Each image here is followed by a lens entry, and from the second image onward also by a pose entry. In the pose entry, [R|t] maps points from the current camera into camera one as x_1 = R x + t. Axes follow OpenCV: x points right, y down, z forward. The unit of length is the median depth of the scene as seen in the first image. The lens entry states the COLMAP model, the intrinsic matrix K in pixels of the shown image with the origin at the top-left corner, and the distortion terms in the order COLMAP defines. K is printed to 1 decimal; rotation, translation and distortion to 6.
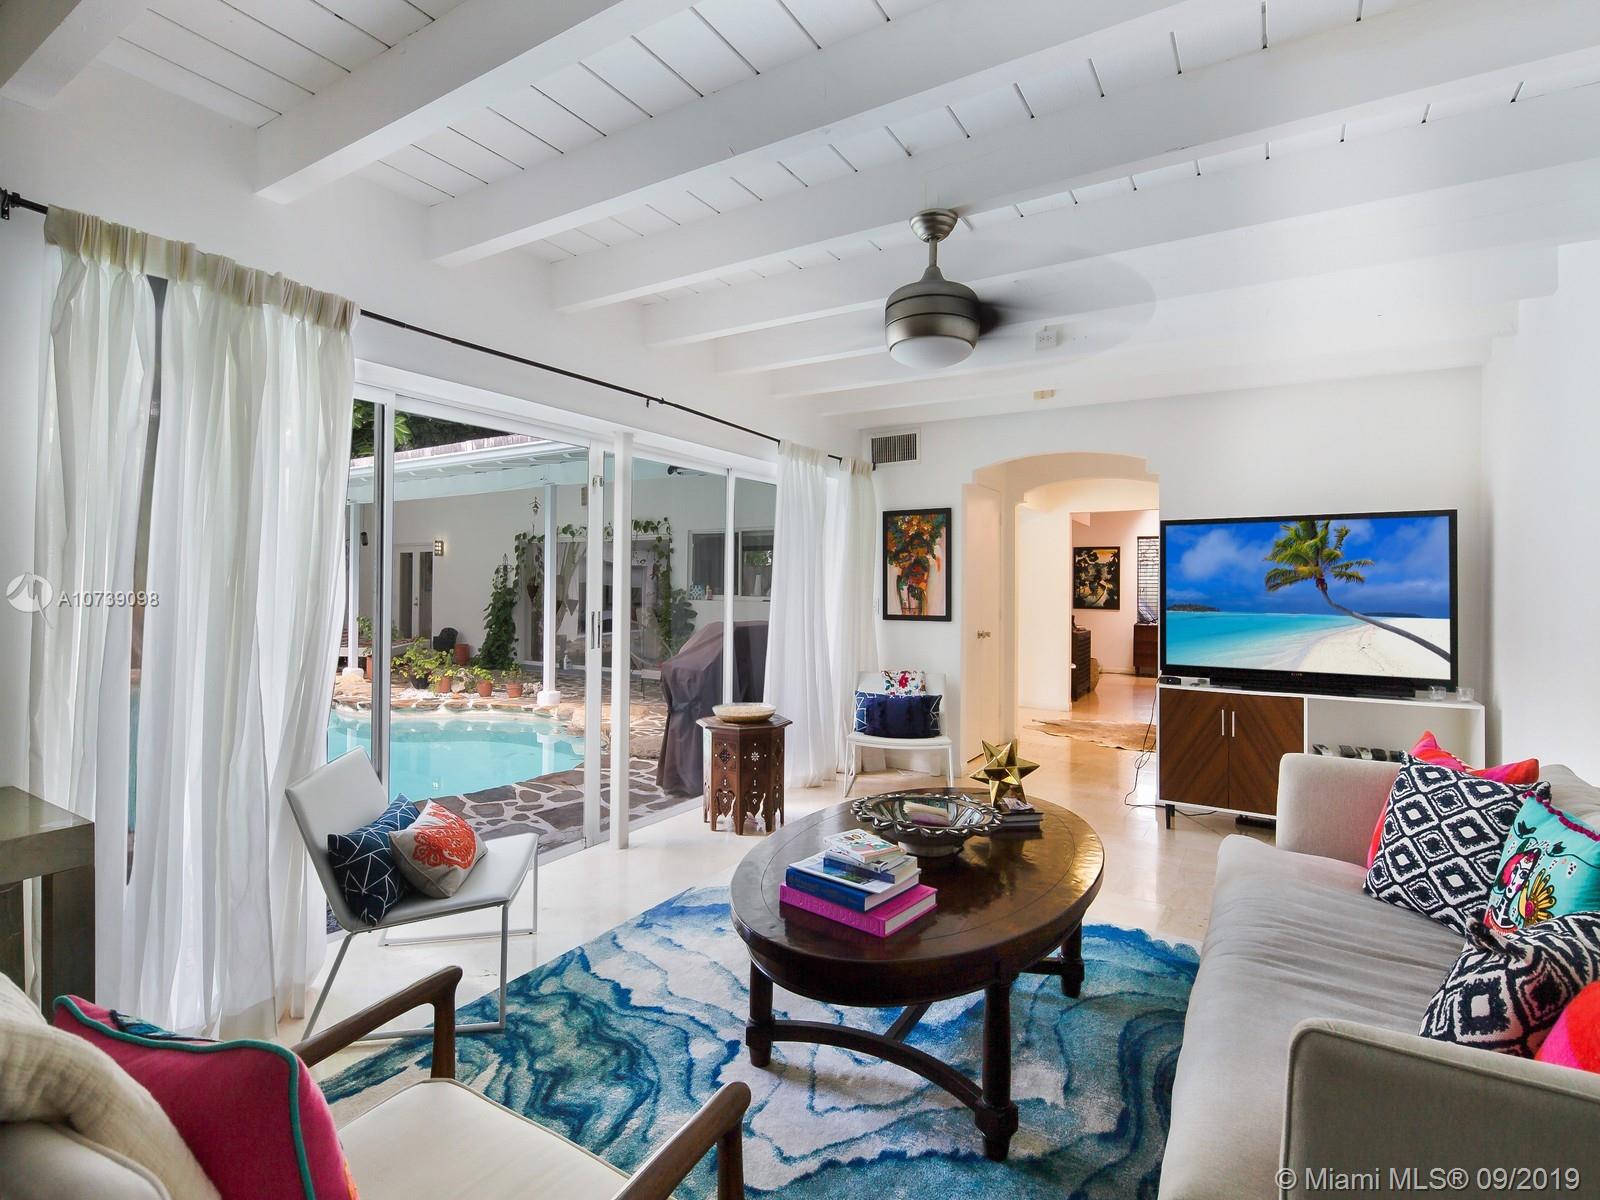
lens RADIAL K [[759.7, 0, 800.2], [0, 759.7, 591.2], [0, 0, 1]] dist [0.008438, -0.005997]
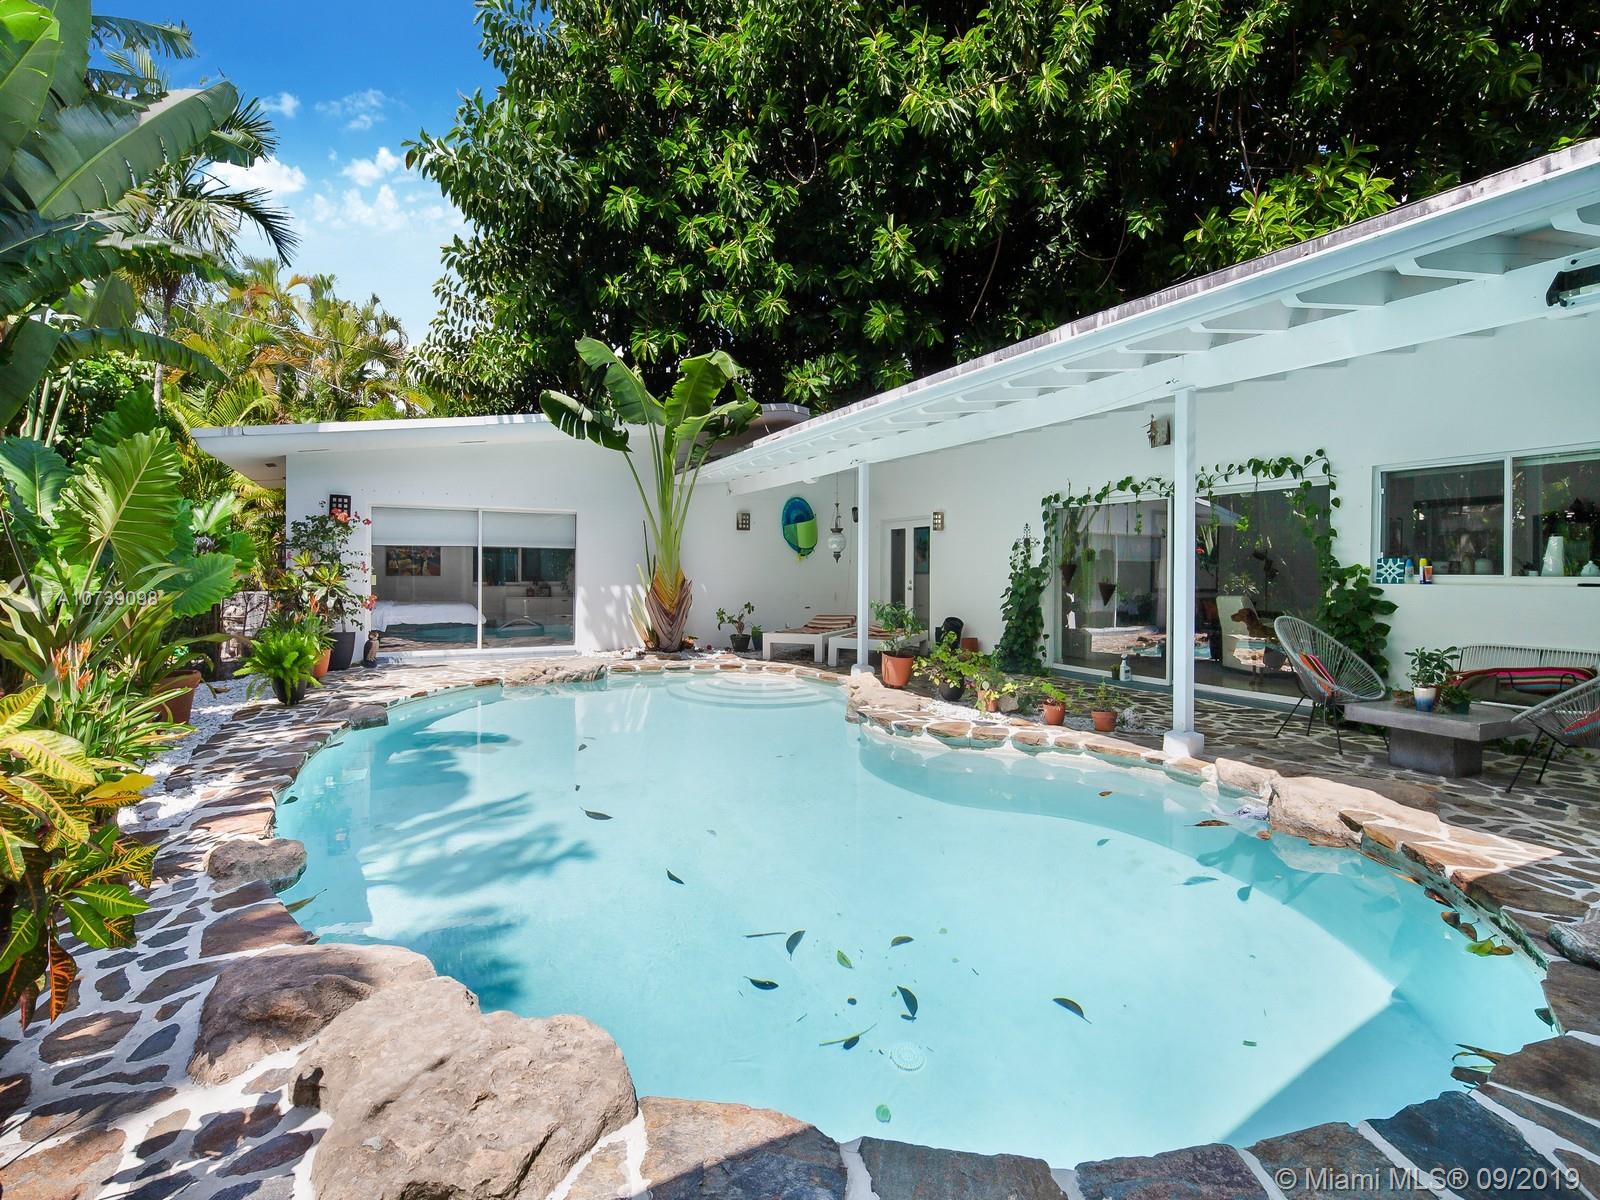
lens RADIAL K [[759.7, 0, 787.3], [0, 759.7, 589.4], [0, 0, 1]] dist [0.008438, -0.005997]
pose [[0.852420, 0.003661, -0.522845, -0.204488], [0.007909, 0.999771, 0.019895, 0.000460], [0.522798, -0.021094, 0.852195, 0.228223]]
